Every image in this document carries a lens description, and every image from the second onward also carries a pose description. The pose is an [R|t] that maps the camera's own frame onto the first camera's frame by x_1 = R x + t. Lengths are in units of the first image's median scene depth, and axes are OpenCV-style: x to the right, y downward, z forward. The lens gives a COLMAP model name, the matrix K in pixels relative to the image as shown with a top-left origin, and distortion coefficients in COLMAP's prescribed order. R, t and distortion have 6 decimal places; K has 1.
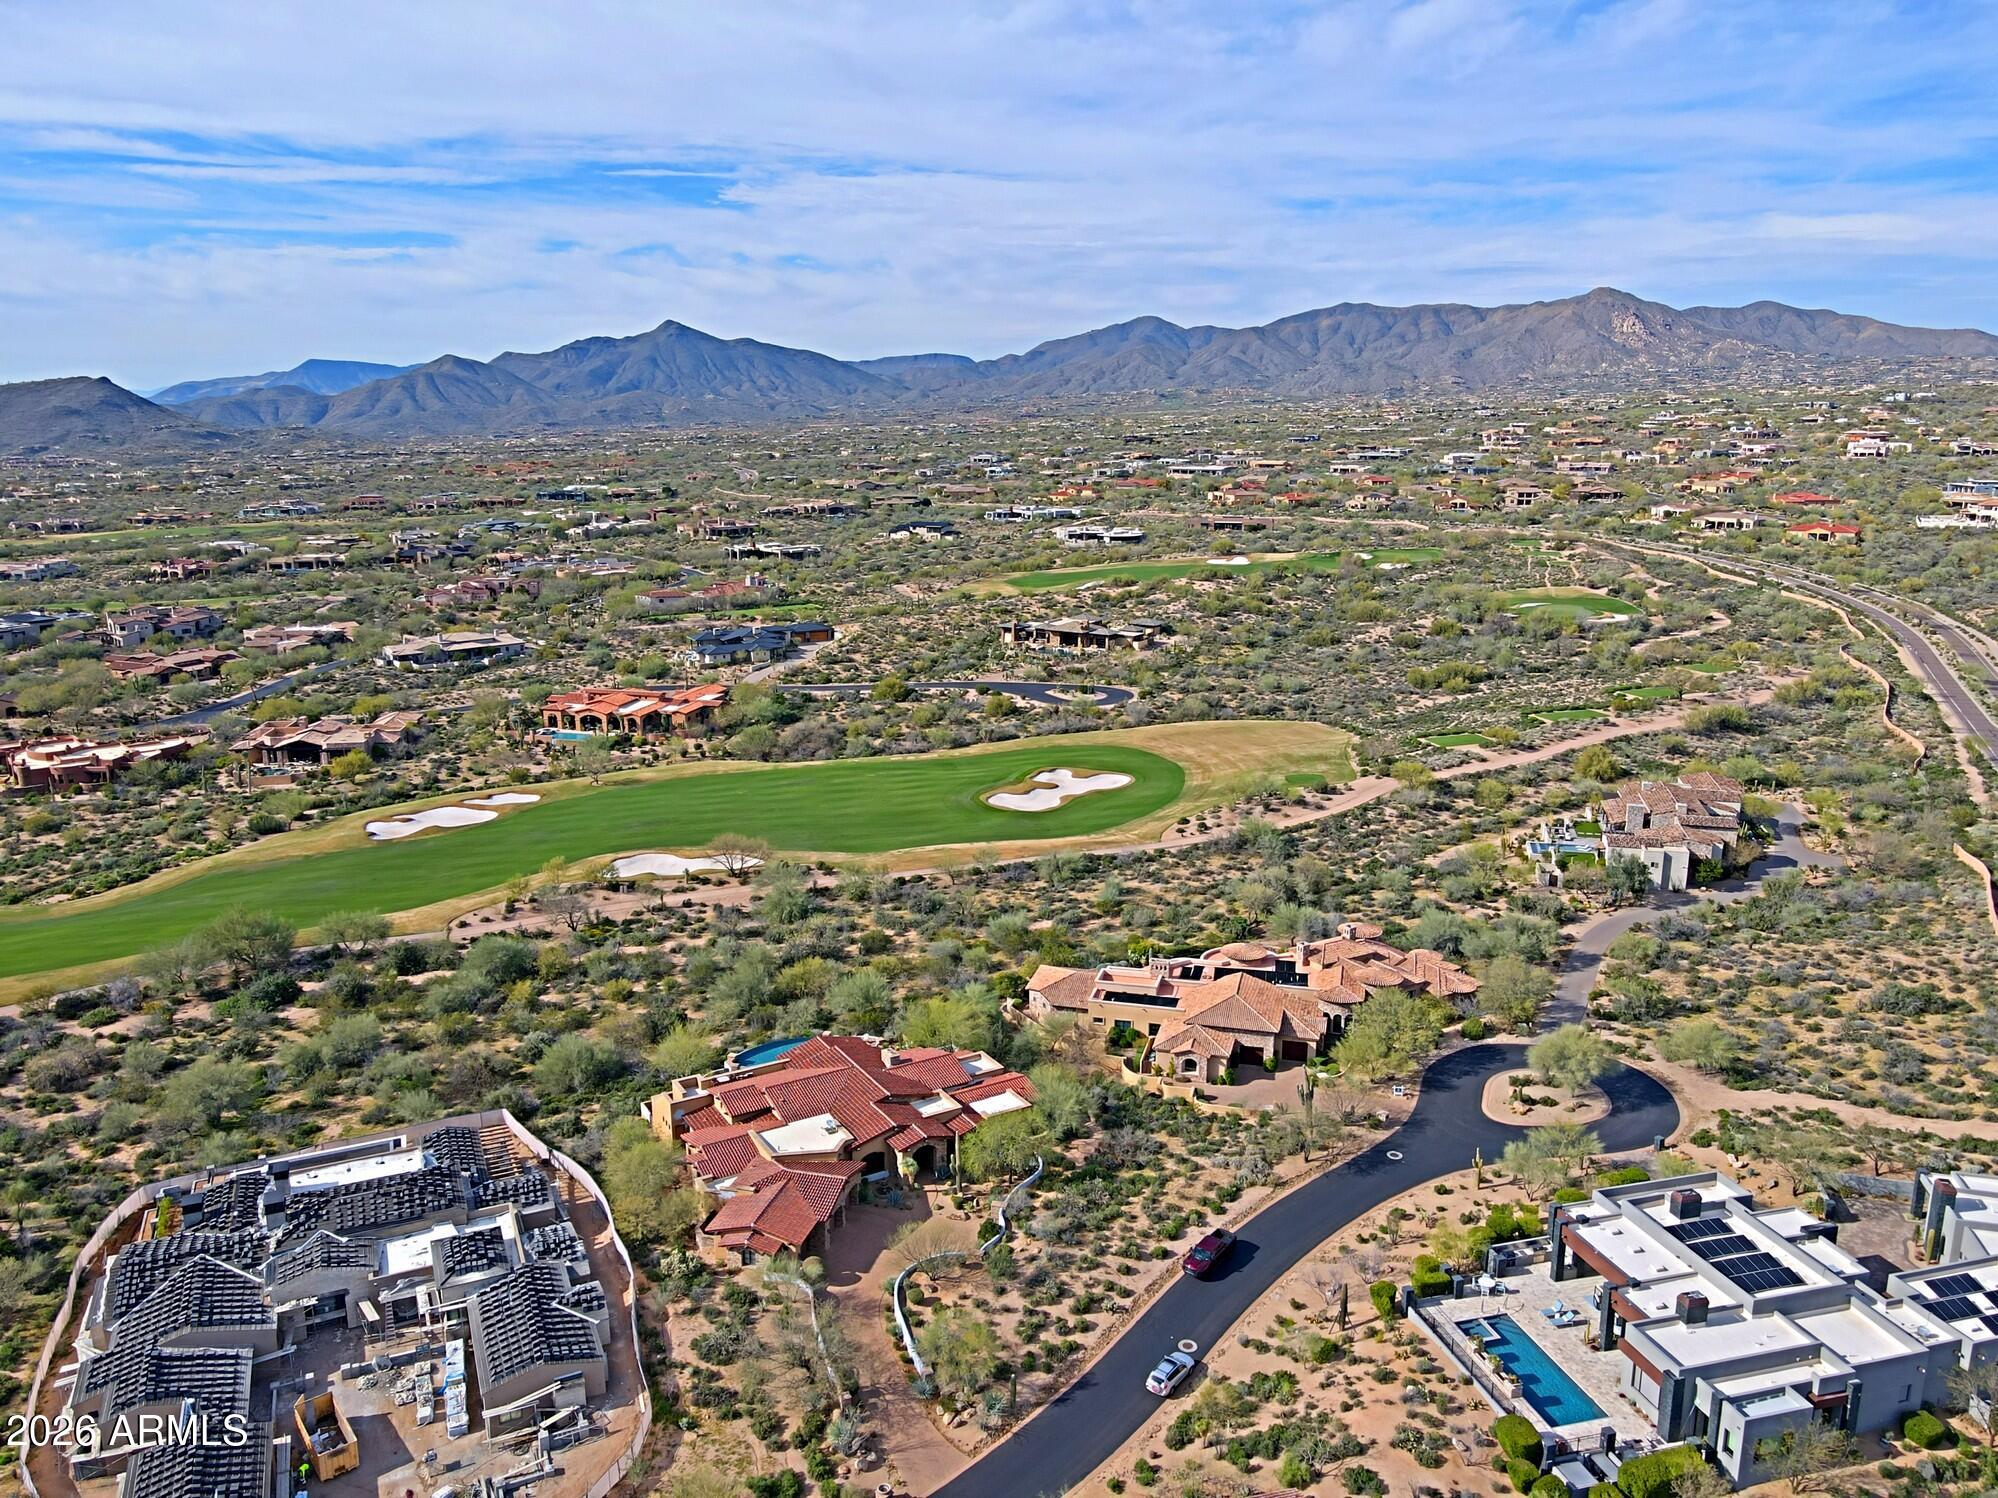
lens RADIAL K [[1465.3, 0, 1008.2], [0, 1465.3, 746.5], [0, 0, 1]] dist [0.006330, 0.022953]
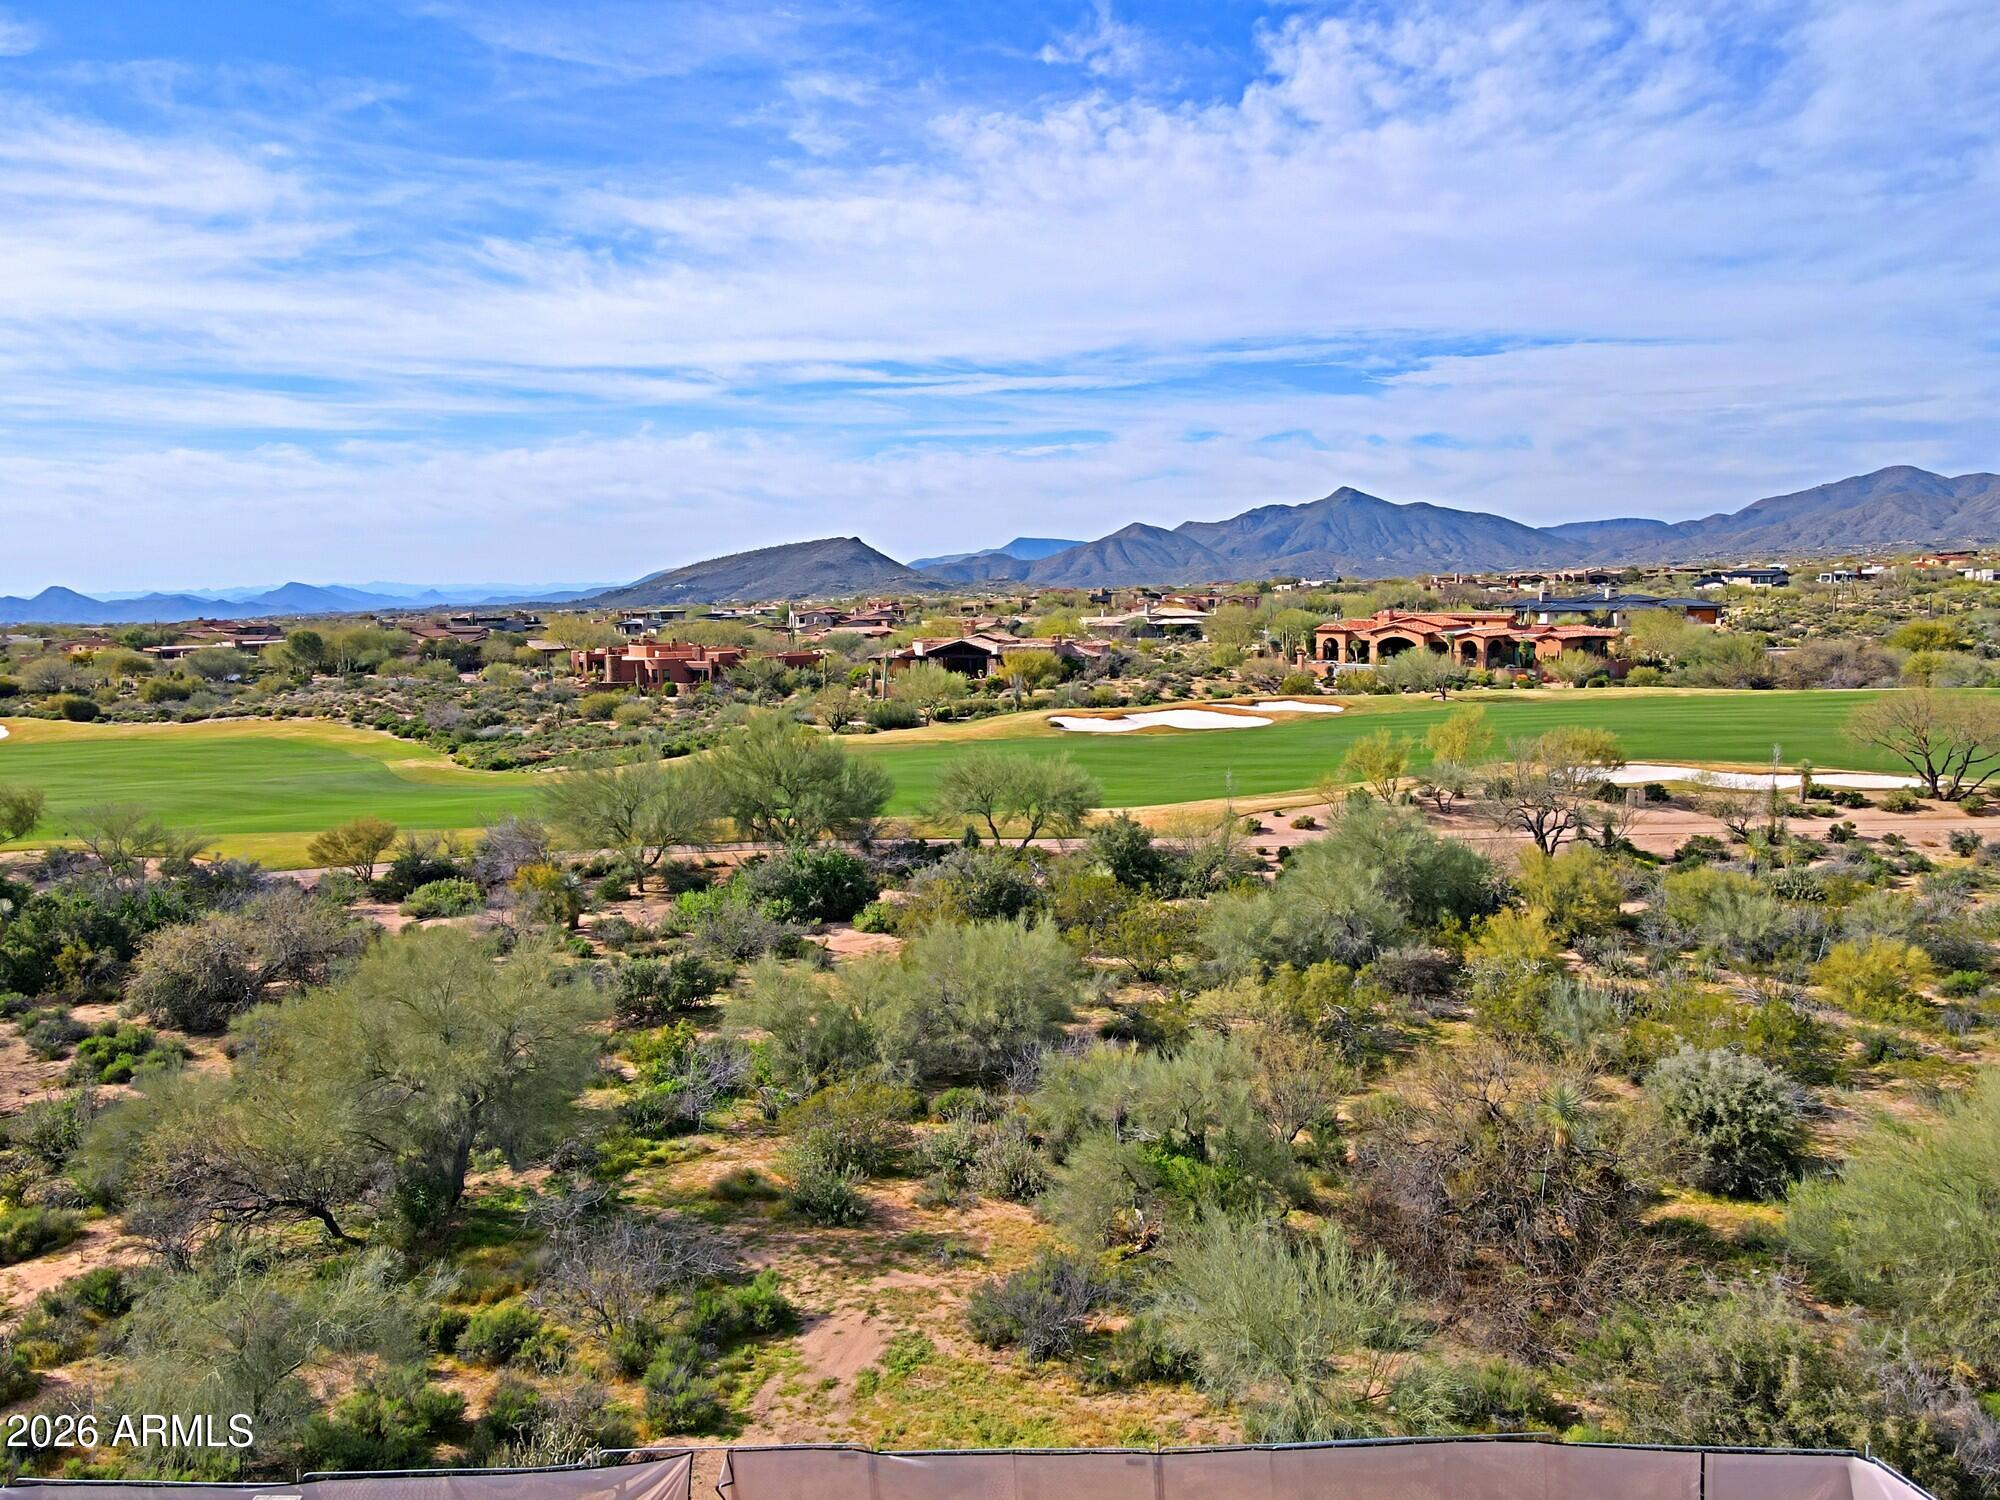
lens RADIAL K [[1466.8, 0, 1007.1], [0, 1466.8, 738.5], [0, 0, 1]] dist [0.006330, 0.022953]
pose [[0.905614, 0.041392, -0.422078, -0.194322], [-0.092689, 0.990484, -0.101739, 0.107299], [0.413850, 0.131258, 0.900832, 0.444183]]
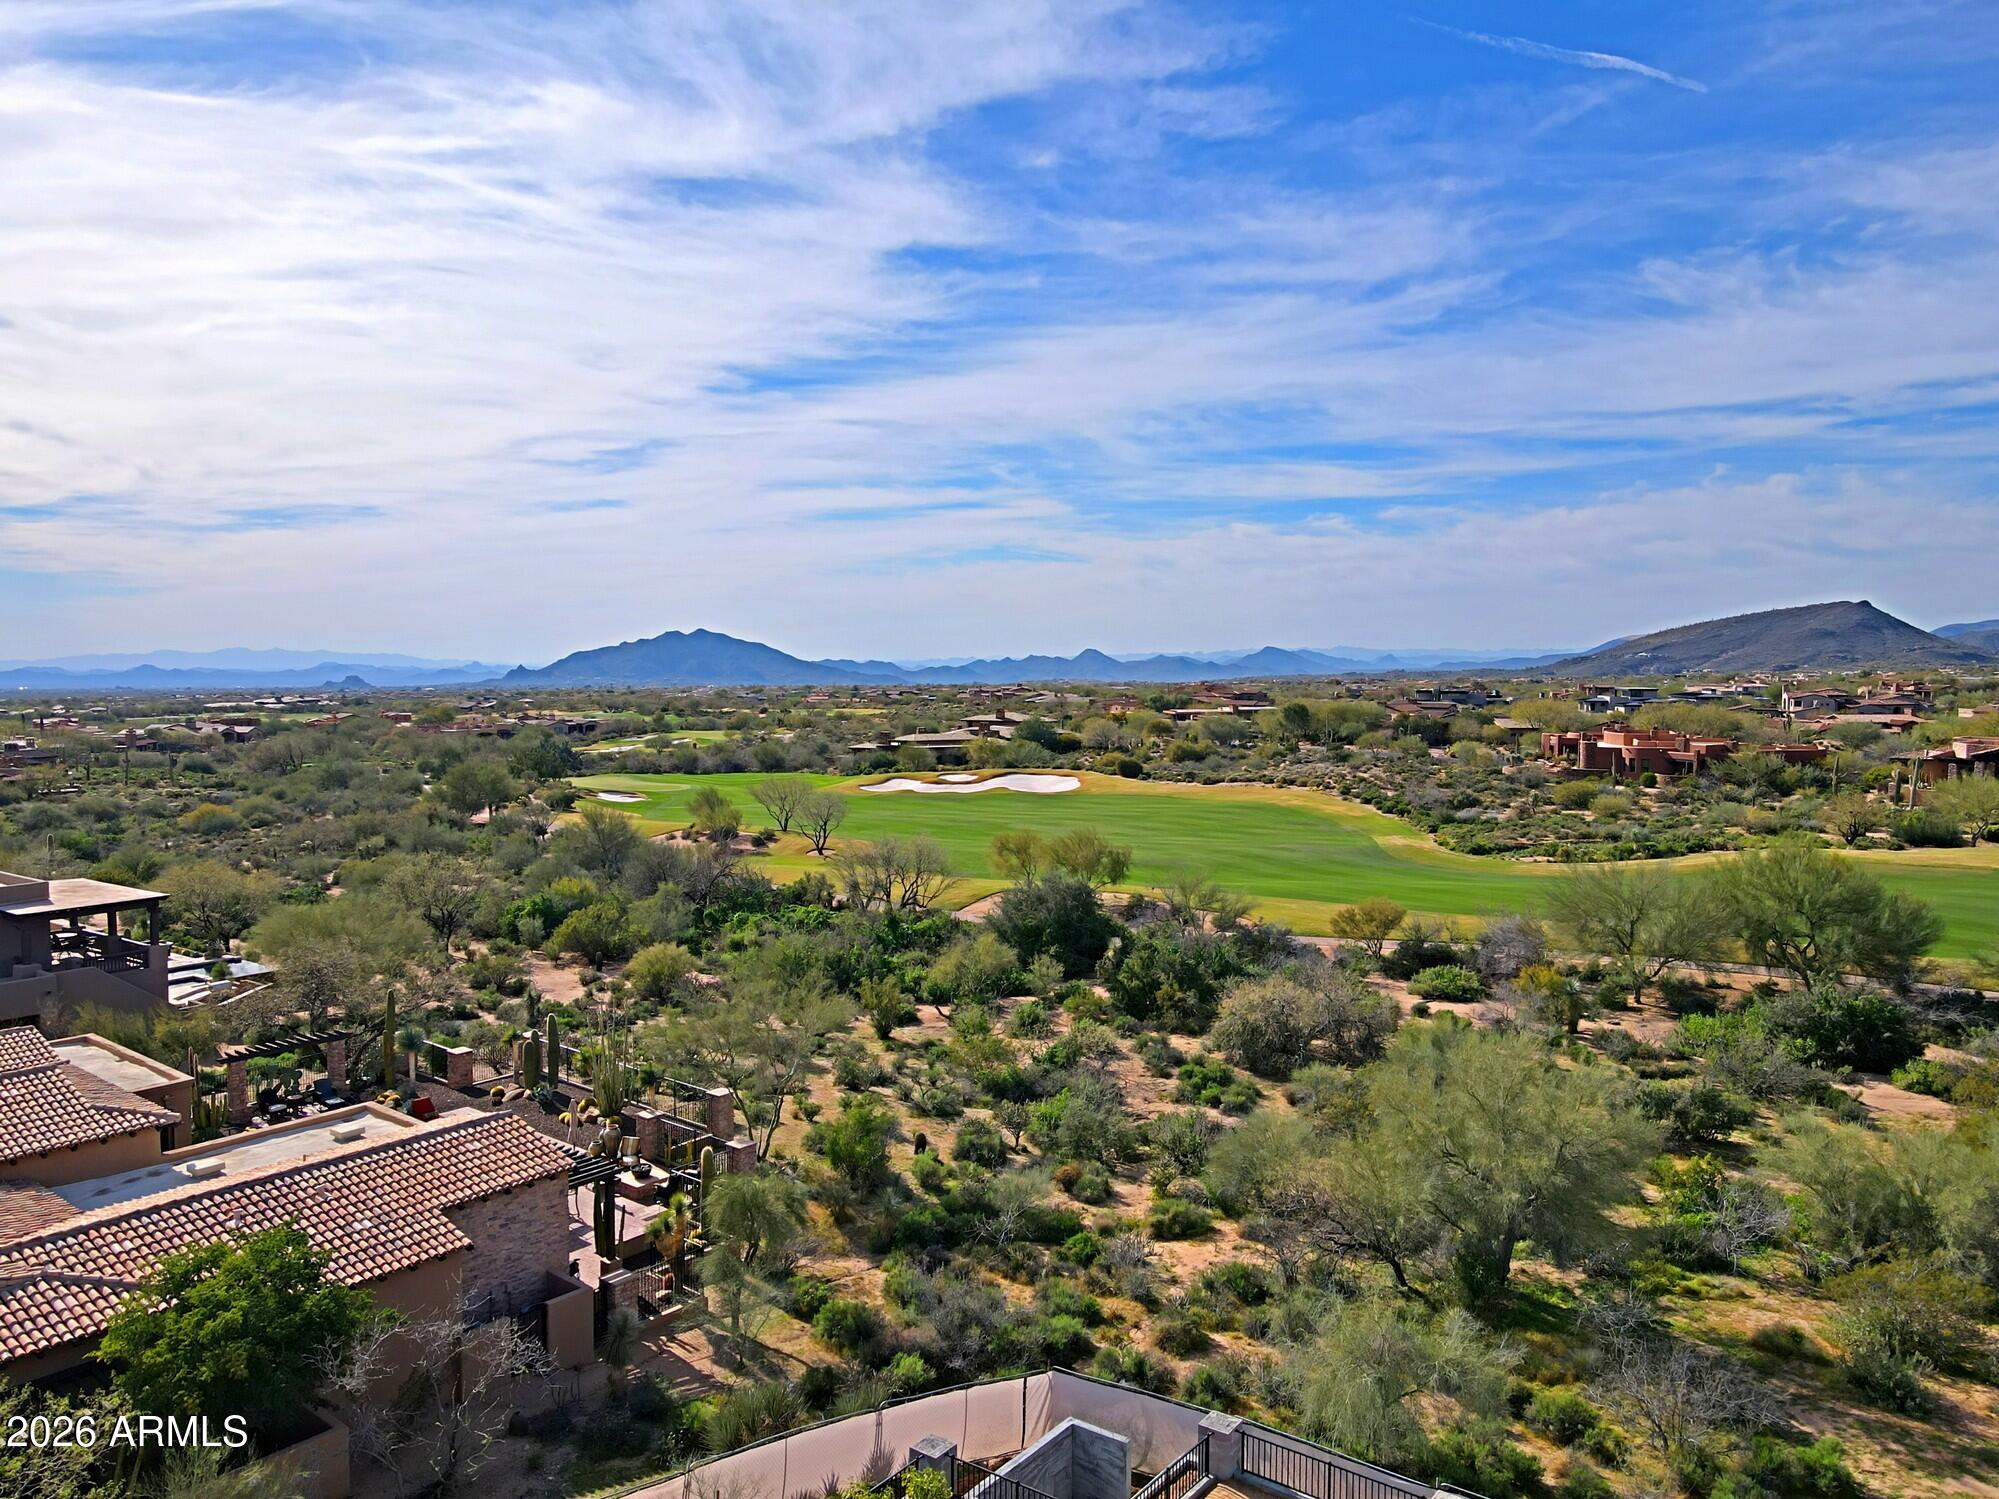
lens RADIAL K [[1466.0, 0, 1006.0], [0, 1466.0, 749.4], [0, 0, 1]] dist [0.006330, 0.022953]
pose [[0.484840, 0.063581, -0.872289, -0.190515], [-0.204646, 0.977914, -0.042467, 0.103317], [0.850324, 0.199100, 0.487143, 0.421209]]
